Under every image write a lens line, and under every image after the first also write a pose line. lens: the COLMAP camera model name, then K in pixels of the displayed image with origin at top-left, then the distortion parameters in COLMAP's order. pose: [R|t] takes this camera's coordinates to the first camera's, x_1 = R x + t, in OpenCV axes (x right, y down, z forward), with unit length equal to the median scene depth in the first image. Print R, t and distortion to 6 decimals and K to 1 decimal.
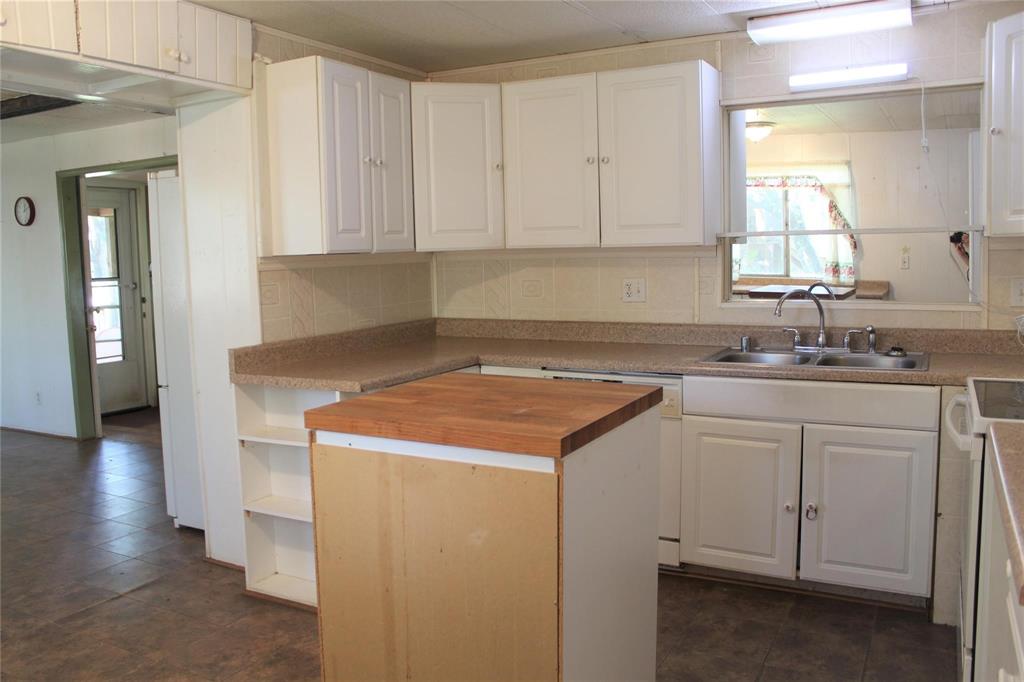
lens RADIAL K [[849.4, 0, 489.1], [0, 849.4, 342.8], [0, 0, 1]] dist [-0.089266, 0.000541]
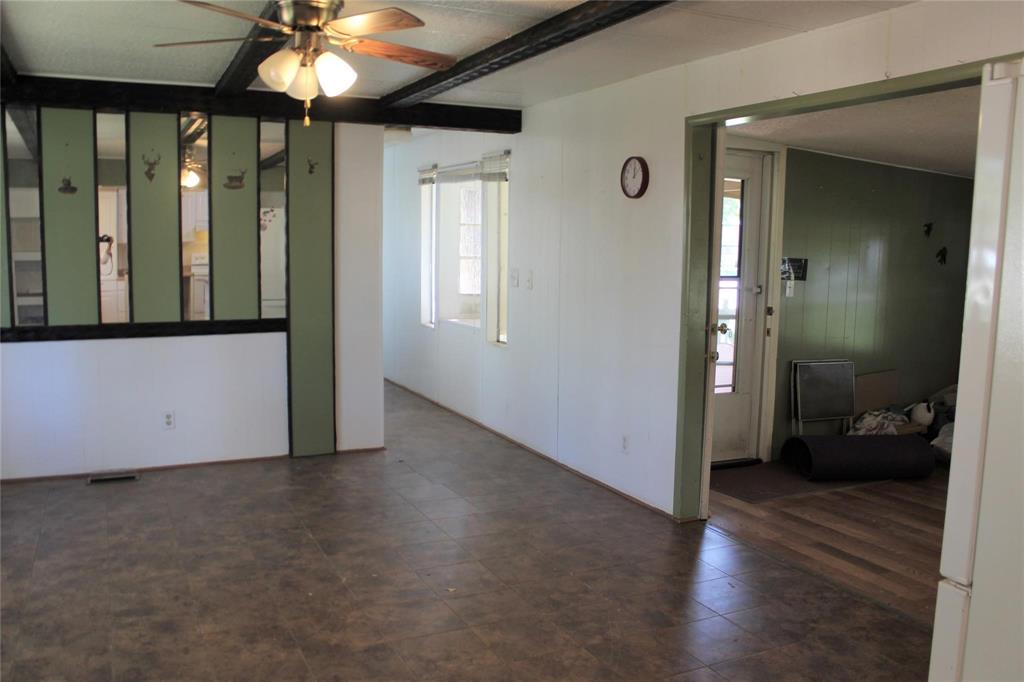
lens RADIAL K [[849.4, 0, 489.1], [0, 849.4, 342.8], [0, 0, 1]] dist [-0.089266, 0.000541]
pose [[0.810114, 0.104488, -0.576886, -0.235162], [-0.095453, 0.994368, 0.046060, -0.041820], [0.578450, 0.017752, 0.815525, 0.348703]]
